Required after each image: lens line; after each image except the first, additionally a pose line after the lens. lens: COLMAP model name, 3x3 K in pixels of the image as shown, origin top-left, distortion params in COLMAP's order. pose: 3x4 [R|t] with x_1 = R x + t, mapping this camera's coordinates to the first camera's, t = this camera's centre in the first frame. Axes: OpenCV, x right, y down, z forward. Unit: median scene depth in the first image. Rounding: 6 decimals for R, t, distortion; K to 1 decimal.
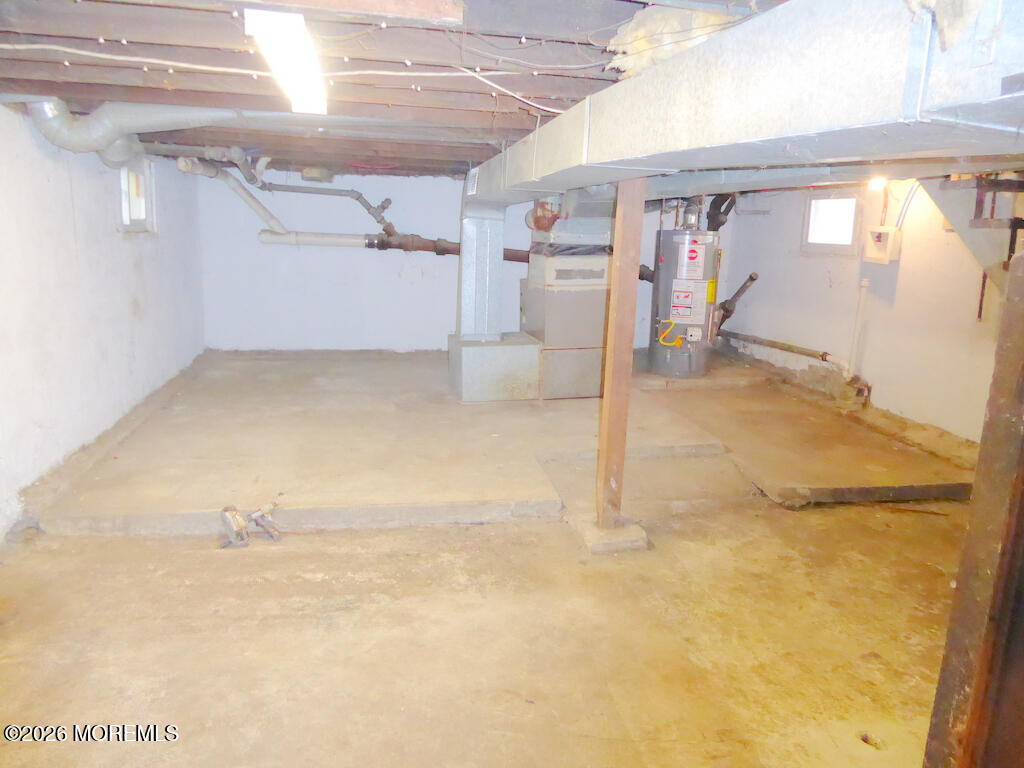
lens RADIAL K [[737.7, 0, 512.6], [0, 737.7, 382.4], [0, 0, 1]] dist [-0.010310, 0.000560]
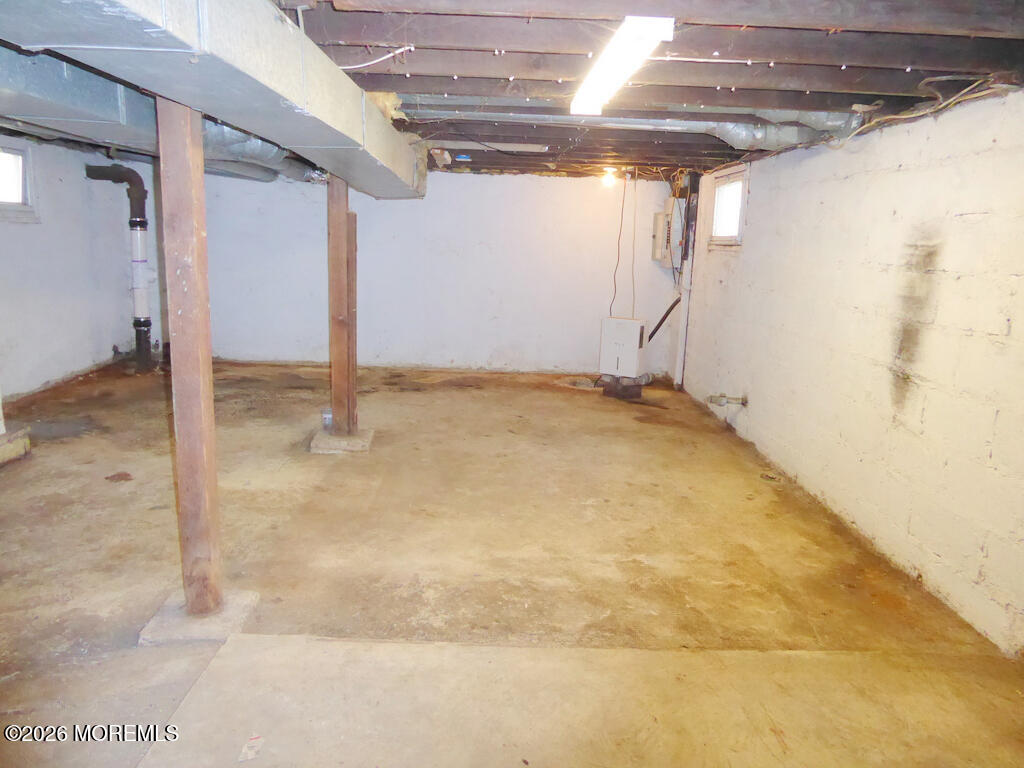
lens RADIAL K [[737.7, 0, 512.1], [0, 737.7, 383.8], [0, 0, 1]] dist [-0.010310, 0.000560]
pose [[-0.983862, -0.102052, 0.146975, -0.282613], [-0.035166, 0.915668, 0.400394, -0.345202], [-0.175441, 0.388764, -0.904479, 1.753646]]
